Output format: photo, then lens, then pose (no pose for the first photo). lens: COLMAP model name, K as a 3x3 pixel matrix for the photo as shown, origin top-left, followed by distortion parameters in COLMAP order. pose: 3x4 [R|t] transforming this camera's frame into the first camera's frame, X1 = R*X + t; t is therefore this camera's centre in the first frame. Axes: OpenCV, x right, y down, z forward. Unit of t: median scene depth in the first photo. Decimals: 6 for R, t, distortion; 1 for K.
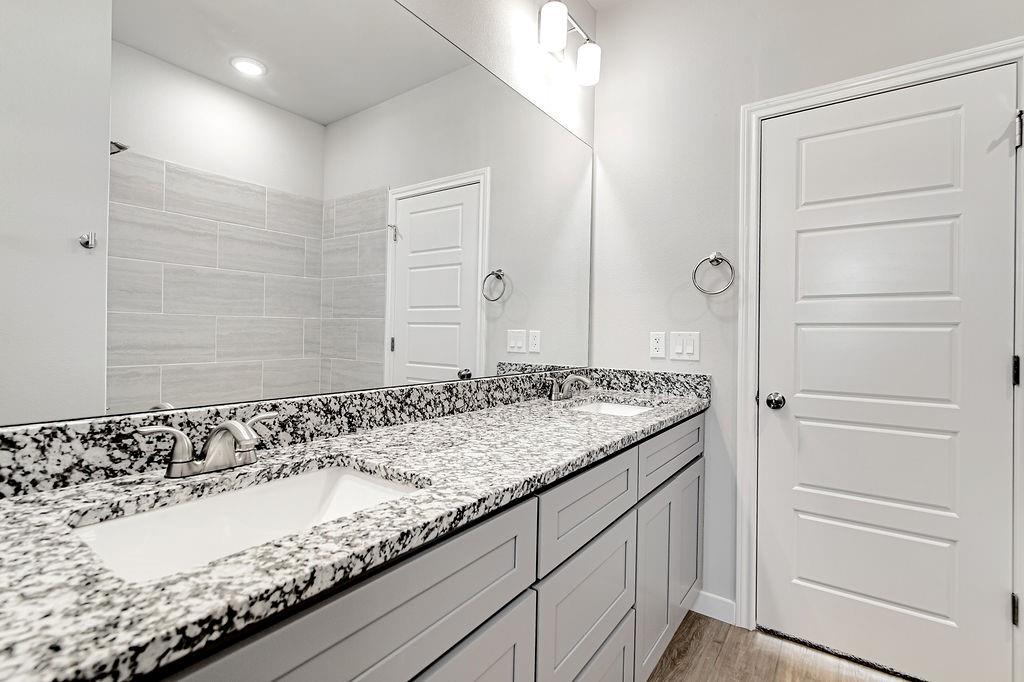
lens RADIAL K [[463.3, 0, 510.5], [0, 463.3, 335.6], [0, 0, 1]] dist [0.003605, 0.000076]
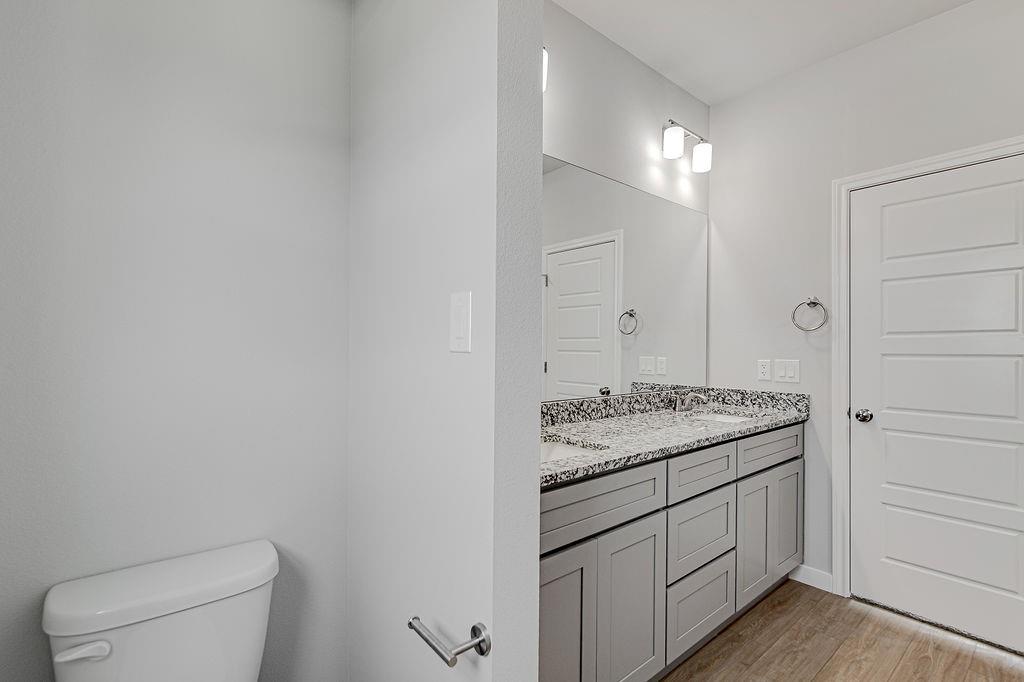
lens RADIAL K [[463.3, 0, 512.4], [0, 463.3, 350.0], [0, 0, 1]] dist [0.003605, 0.000076]
pose [[0.967736, -0.011921, -0.251684, -0.032258], [0.011613, 0.999929, -0.002708, -0.044111], [0.251698, -0.000302, 0.967806, -0.456193]]
